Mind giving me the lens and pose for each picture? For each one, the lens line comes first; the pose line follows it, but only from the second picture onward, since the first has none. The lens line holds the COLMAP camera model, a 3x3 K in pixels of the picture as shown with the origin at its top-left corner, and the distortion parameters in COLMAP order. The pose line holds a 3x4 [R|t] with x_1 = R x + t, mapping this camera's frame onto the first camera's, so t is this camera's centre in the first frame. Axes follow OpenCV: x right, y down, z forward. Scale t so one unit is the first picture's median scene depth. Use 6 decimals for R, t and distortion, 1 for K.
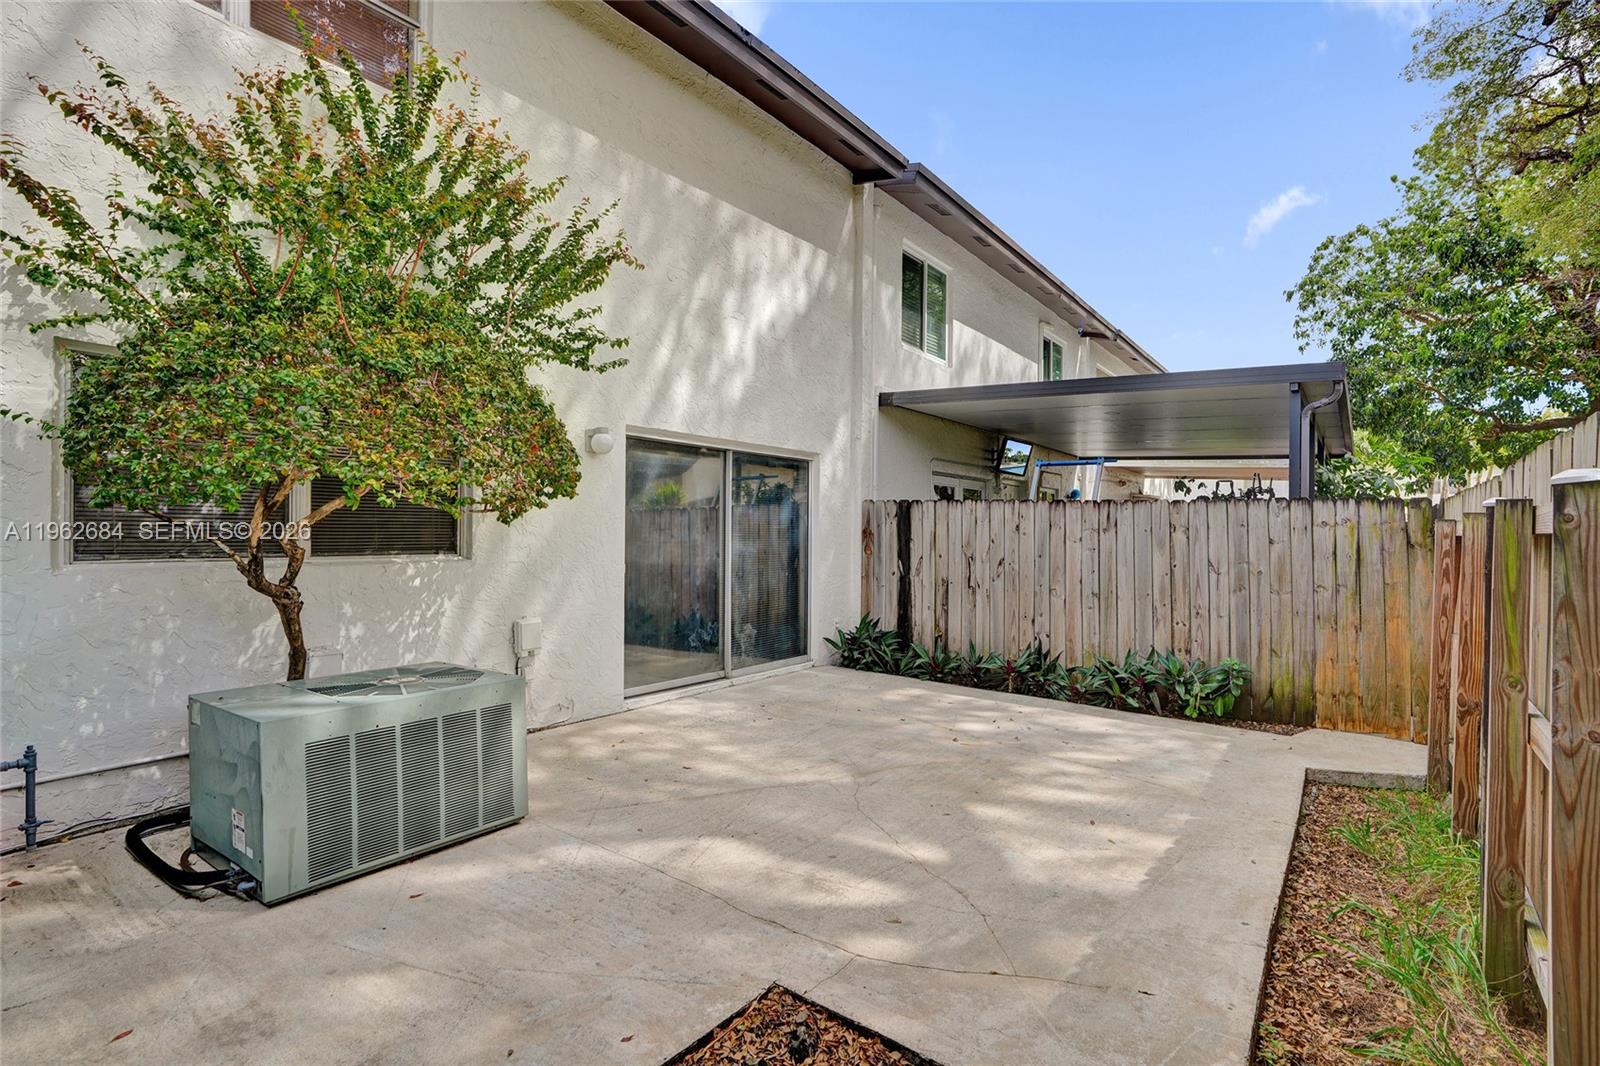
lens RADIAL K [[816.8, 0, 794.6], [0, 816.8, 536.9], [0, 0, 1]] dist [-0.014877, 0.002939]
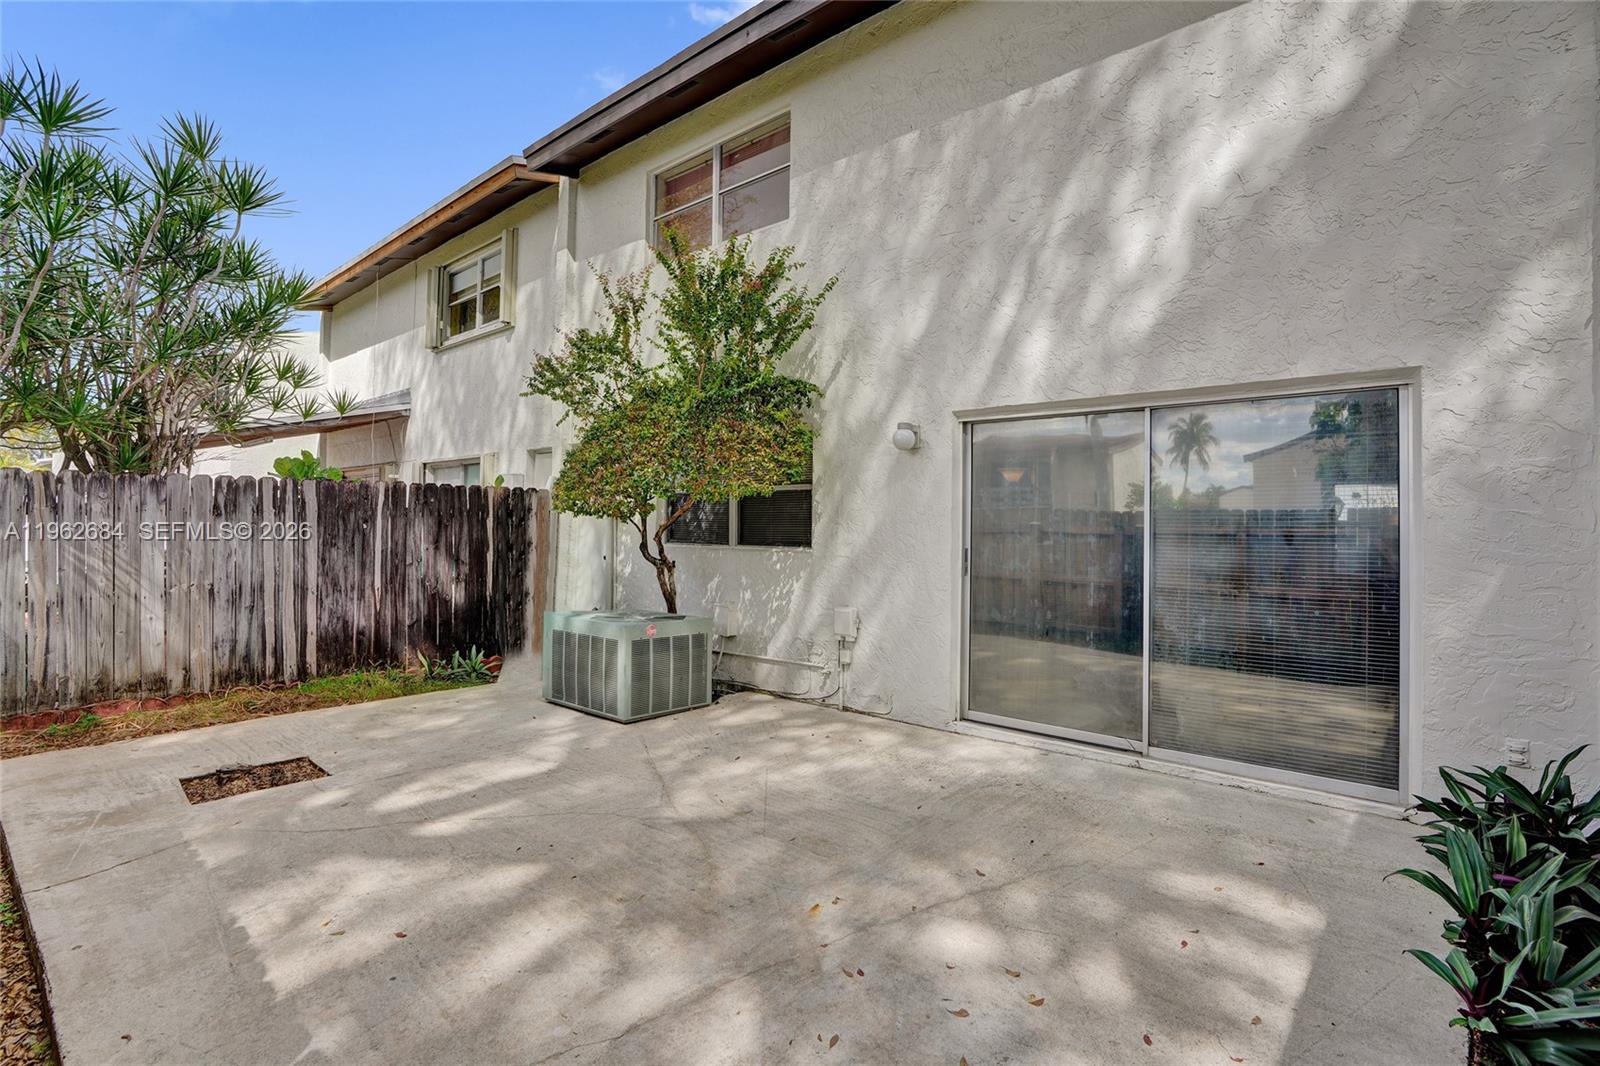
lens RADIAL K [[766.3, 0, 803.1], [0, 766.3, 515.9], [0, 0, 1]] dist [-0.031605, 0.007105]
pose [[-0.096960, -0.024679, -0.994982, 0.810056], [-0.018271, 0.999568, -0.023012, -0.000861], [0.995121, 0.015949, -0.097369, 1.147682]]
